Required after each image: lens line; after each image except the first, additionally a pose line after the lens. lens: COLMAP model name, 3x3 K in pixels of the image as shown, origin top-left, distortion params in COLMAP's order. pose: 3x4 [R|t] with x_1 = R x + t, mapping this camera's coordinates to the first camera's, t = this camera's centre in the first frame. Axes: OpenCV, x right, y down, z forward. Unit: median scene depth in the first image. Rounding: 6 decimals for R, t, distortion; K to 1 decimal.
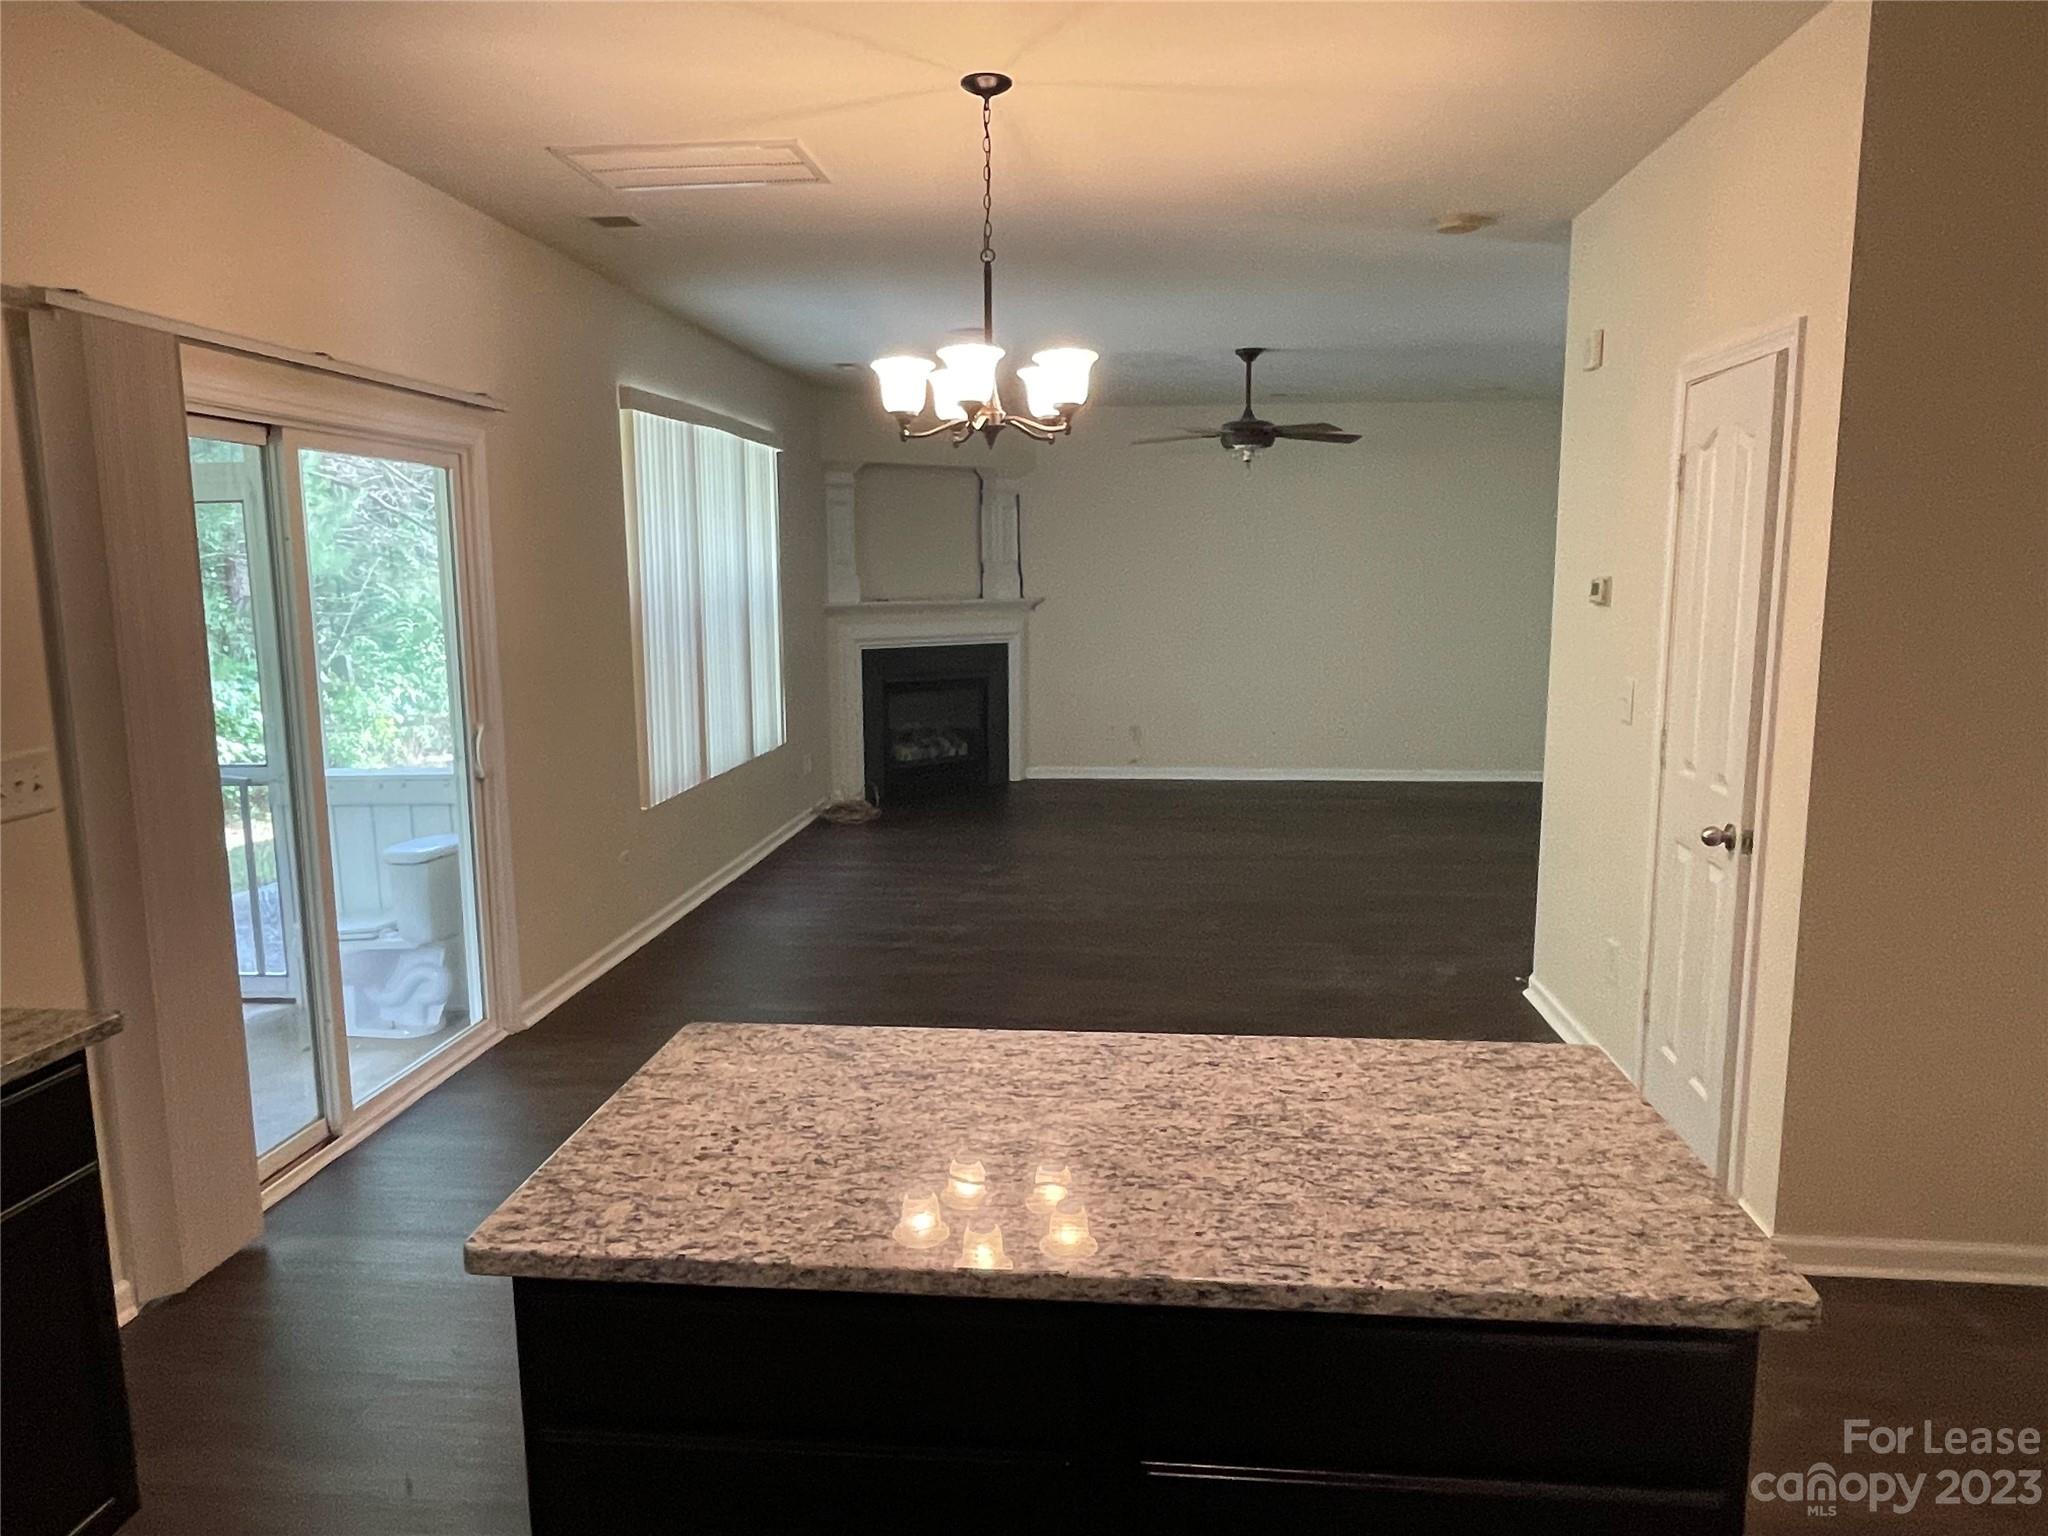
lens RADIAL K [[1406.9, 0, 1018.6], [0, 1406.9, 783.0], [0, 0, 1]] dist [0.000123, -0.003247]
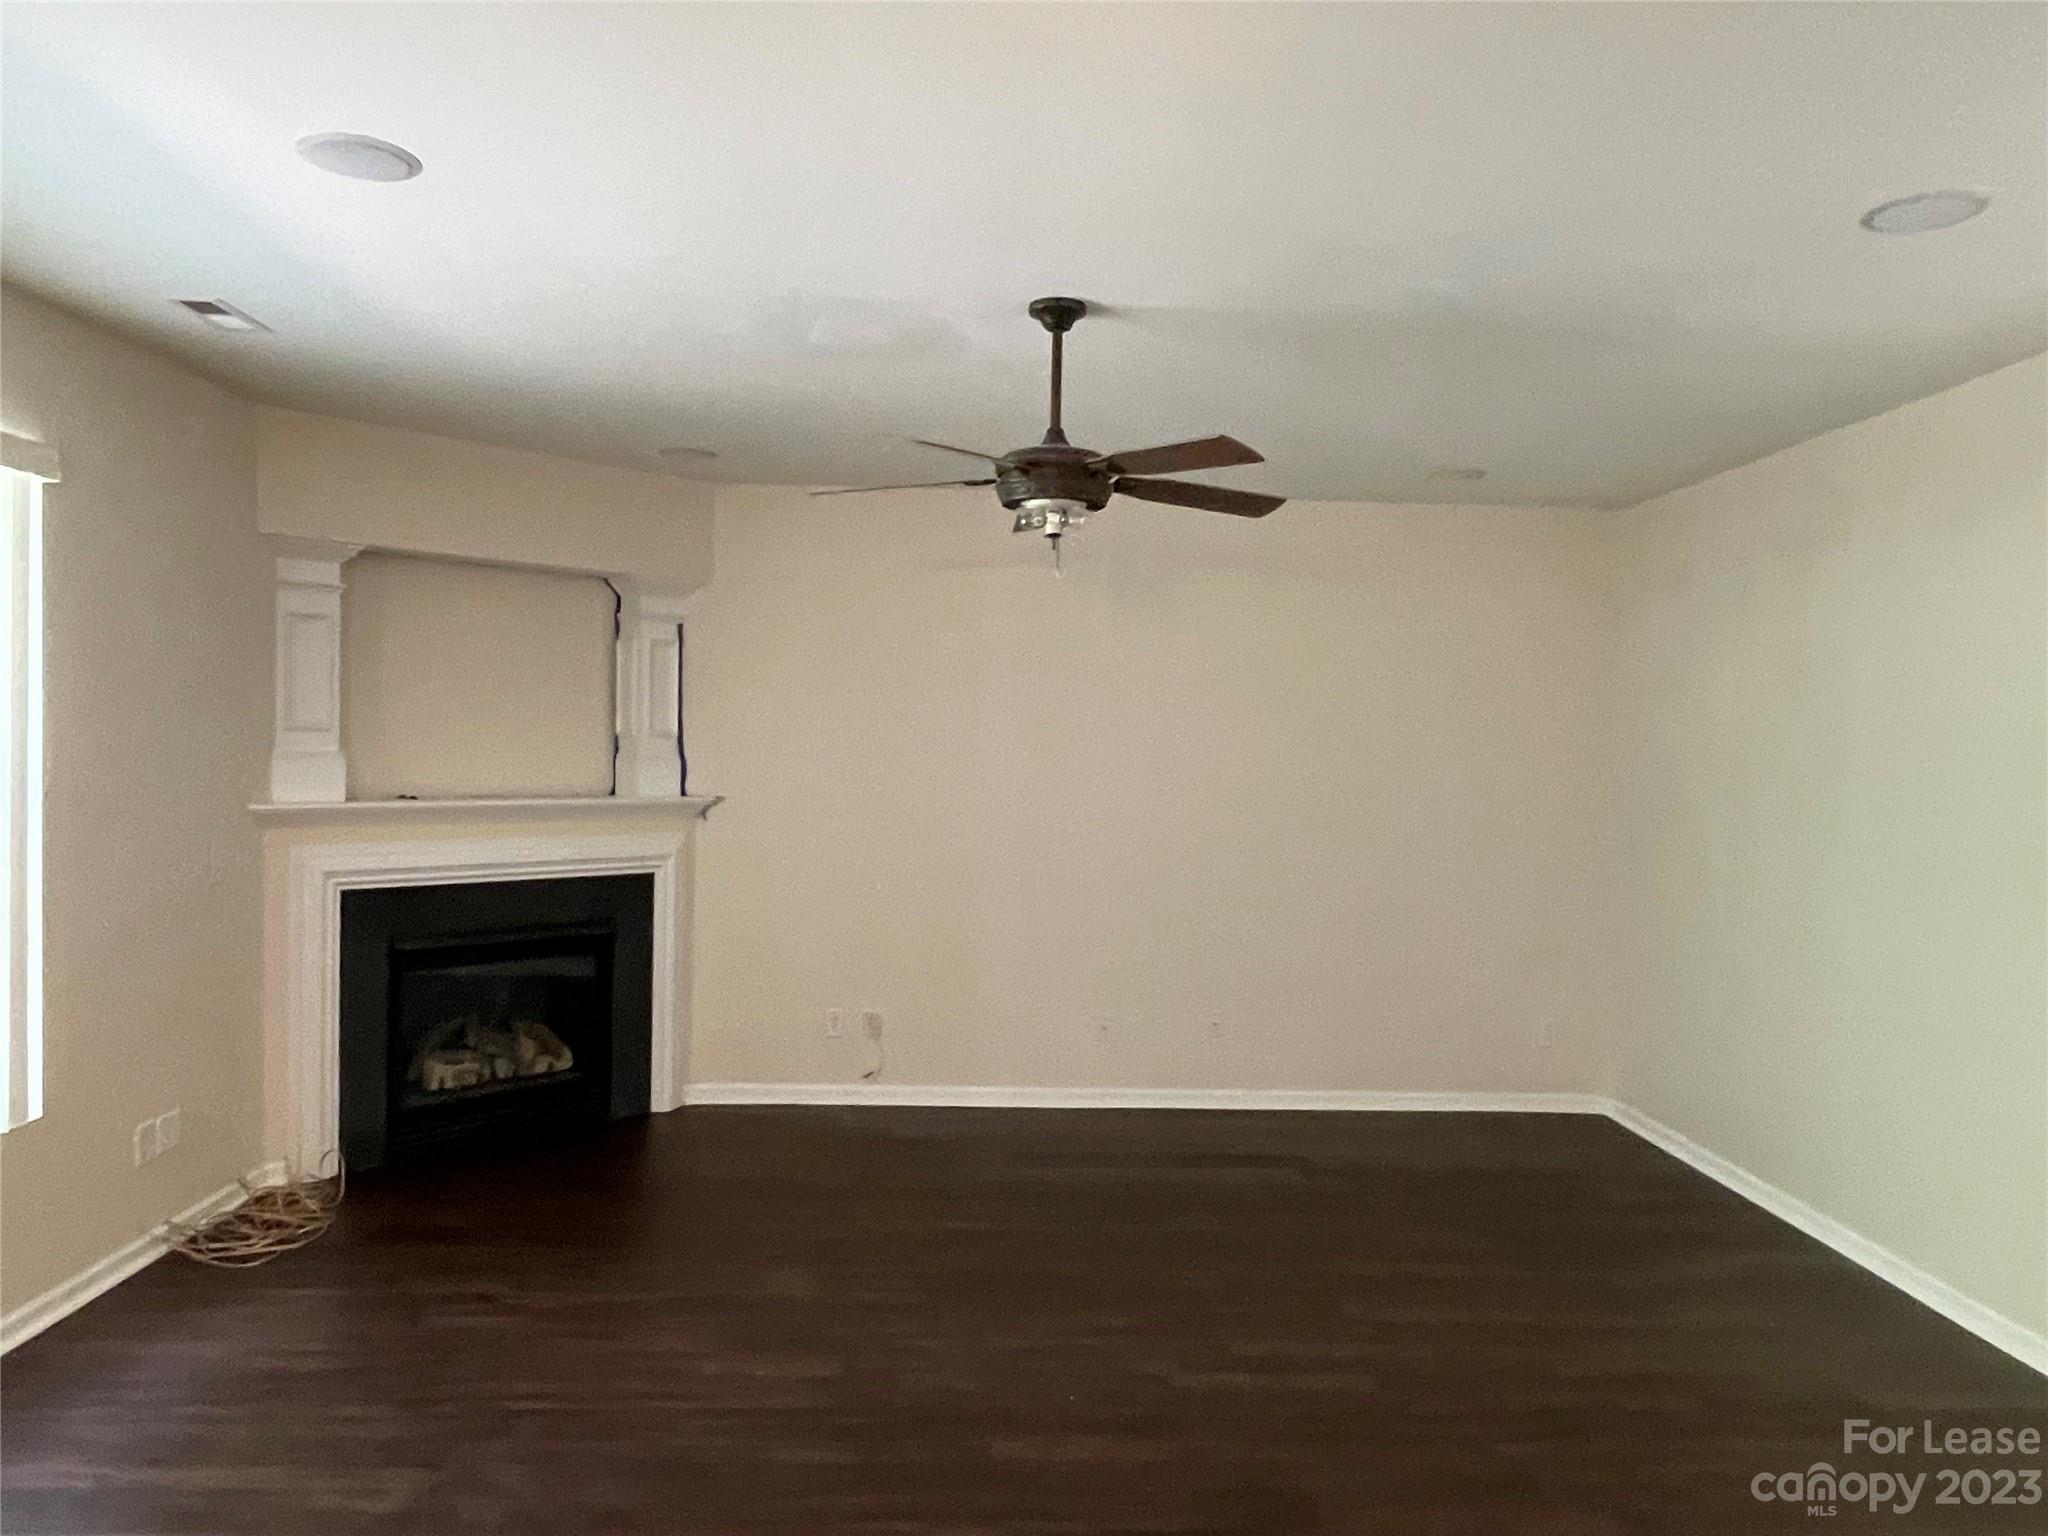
lens RADIAL K [[1406.9, 0, 1038.3], [0, 1406.9, 772.7], [0, 0, 1]] dist [0.000123, -0.003247]
pose [[0.990537, 0.023020, 0.135302, 0.161351], [-0.005033, 0.991263, -0.131807, -0.148679], [-0.137155, 0.129878, 0.981998, 0.925914]]
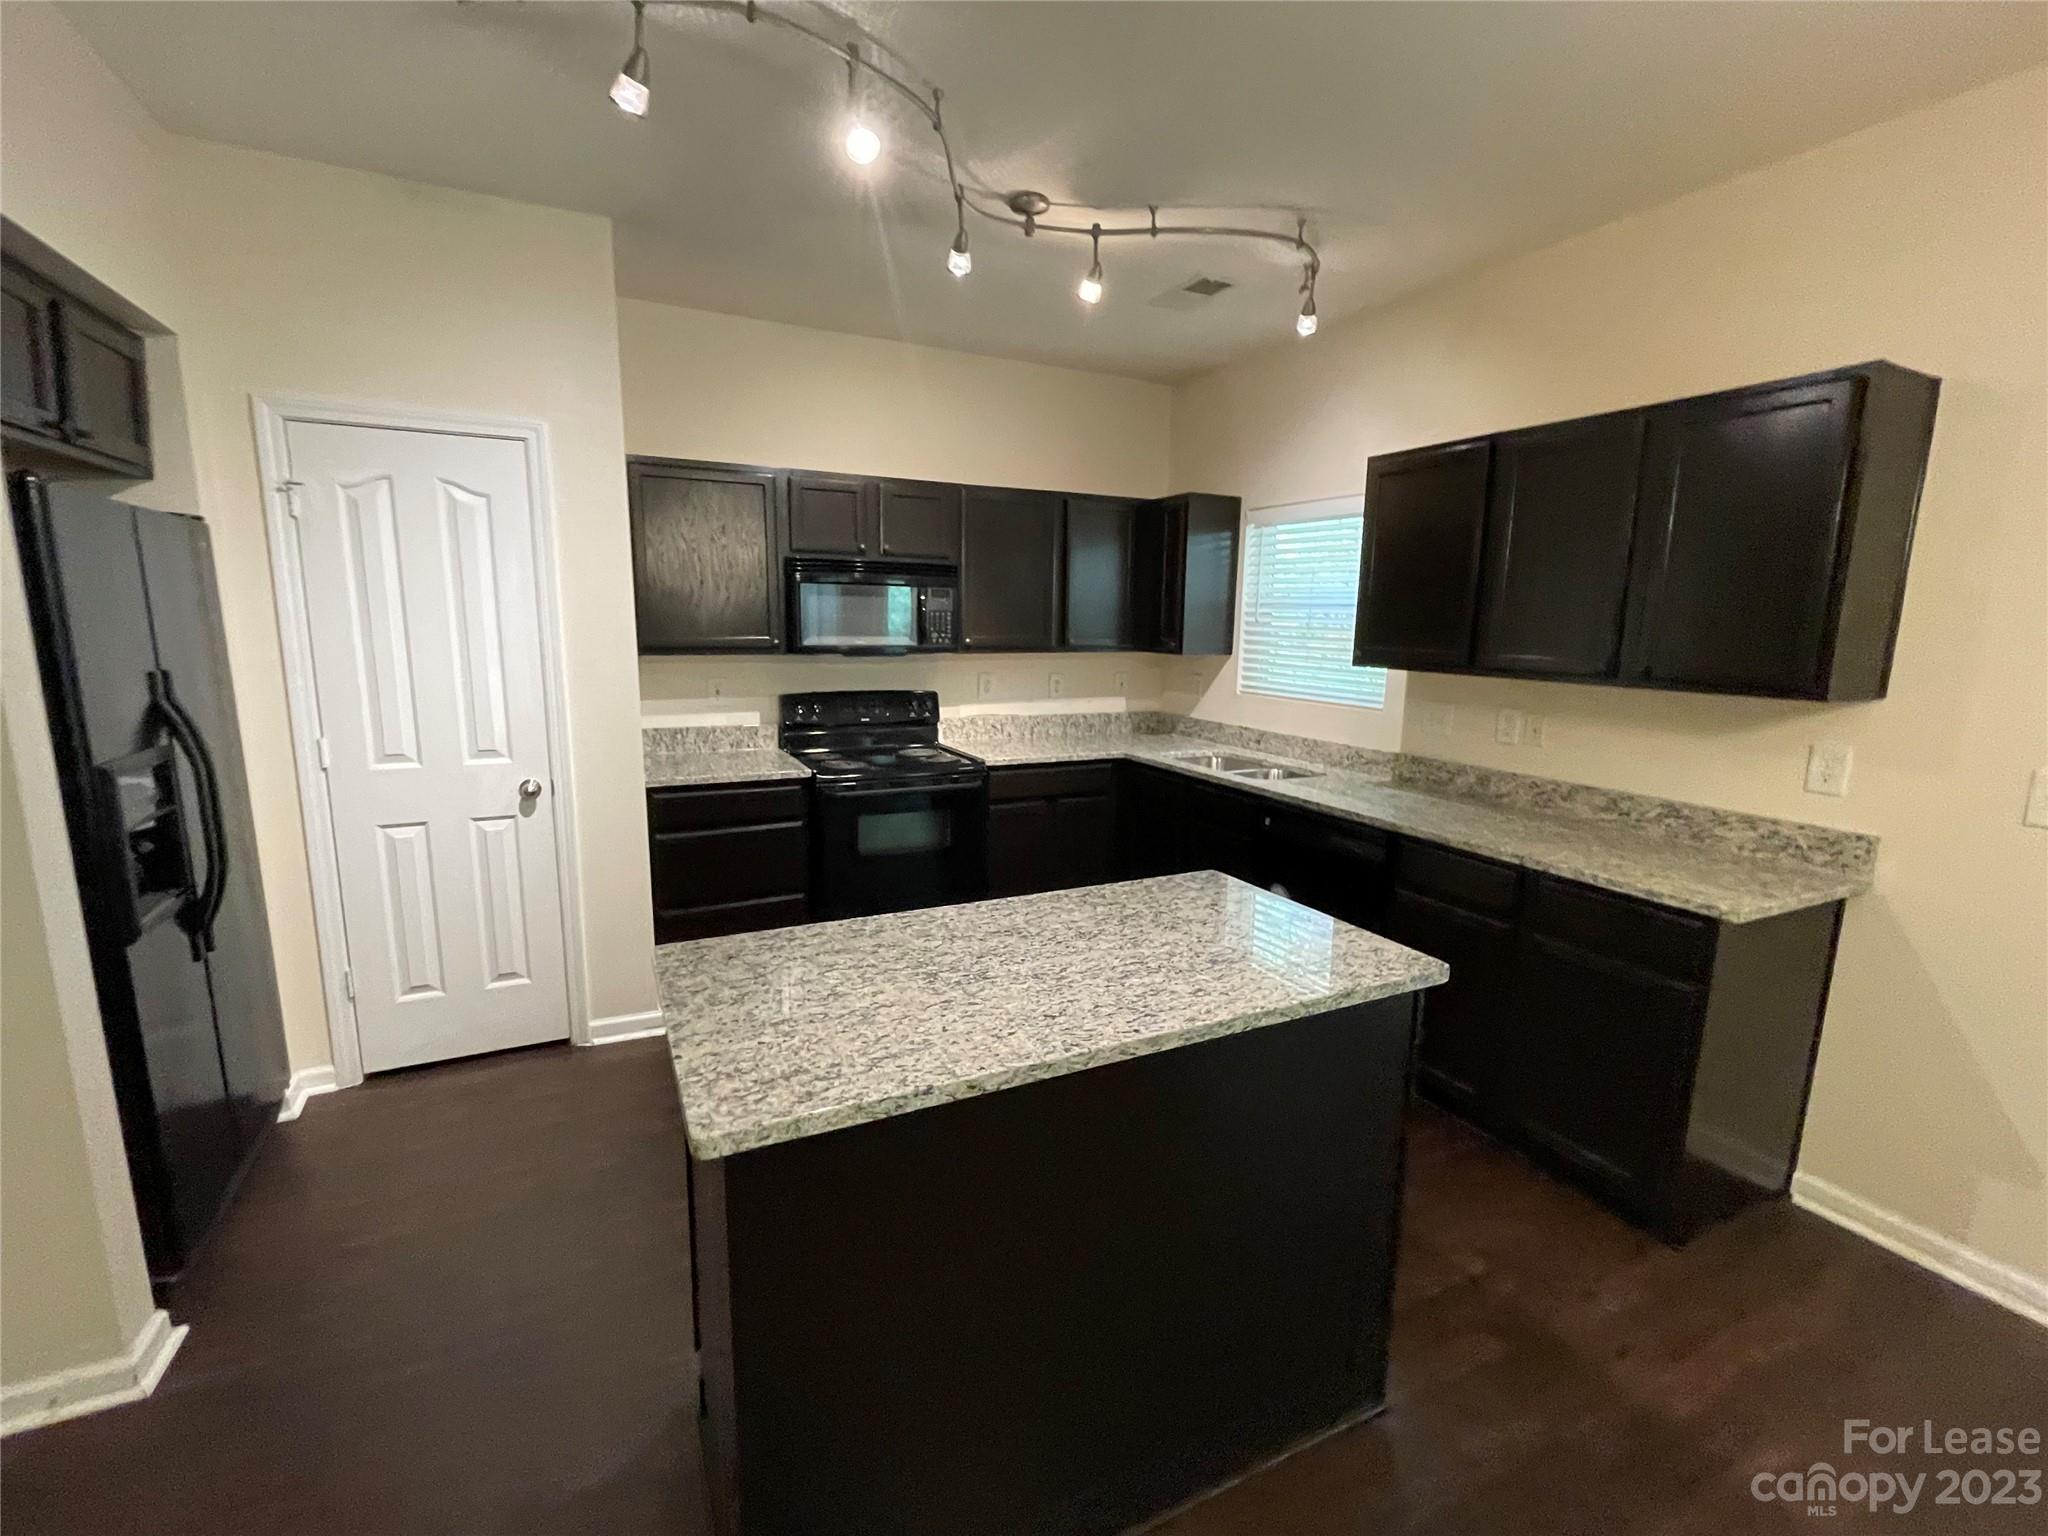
lens RADIAL K [[885.6, 0, 1019.5], [0, 885.6, 768.4], [0, 0, 1]] dist [-0.001412, 0.001056]
pose [[-0.850265, 0.081143, -0.520063, 0.213890], [-0.090284, 0.950919, 0.295975, -0.084519], [0.518554, 0.298611, -0.801207, 0.620904]]
